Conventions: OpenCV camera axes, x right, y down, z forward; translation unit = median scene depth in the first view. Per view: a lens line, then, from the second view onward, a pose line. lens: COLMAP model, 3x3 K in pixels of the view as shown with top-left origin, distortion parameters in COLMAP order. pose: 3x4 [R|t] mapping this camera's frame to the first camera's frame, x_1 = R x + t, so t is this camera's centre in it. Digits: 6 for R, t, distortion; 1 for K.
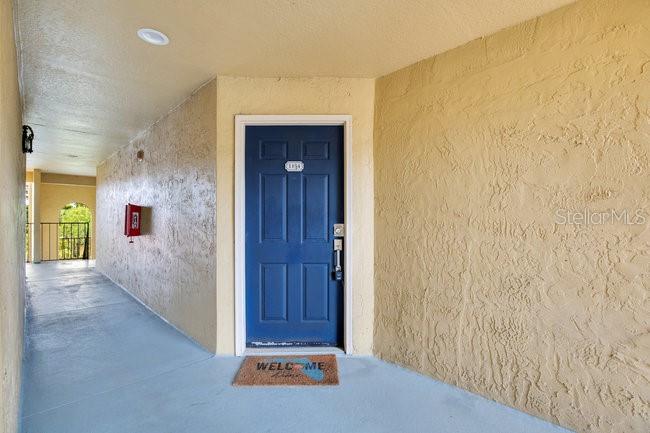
lens RADIAL K [[325.7, 0, 326.6], [0, 325.7, 213.8], [0, 0, 1]] dist [-0.002051, -0.000200]
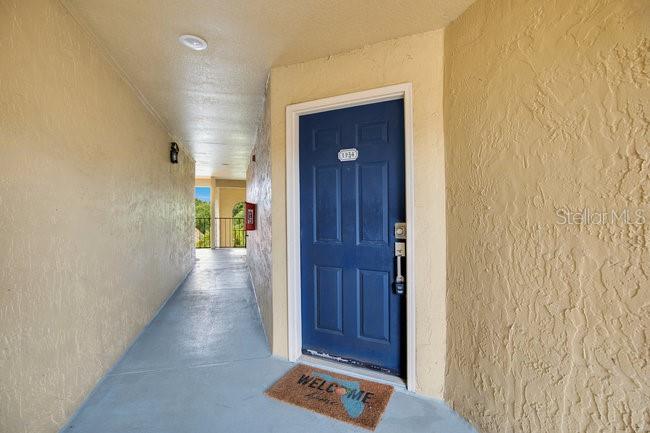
lens RADIAL K [[315.3, 0, 325.2], [0, 315.3, 209.0], [0, 0, 1]] dist [-0.023530, 0.005292]
pose [[0.877758, -0.004411, -0.479084, 0.247985], [0.001707, 0.999980, -0.006079, 0.001626], [0.479102, 0.004518, 0.877748, 0.245804]]
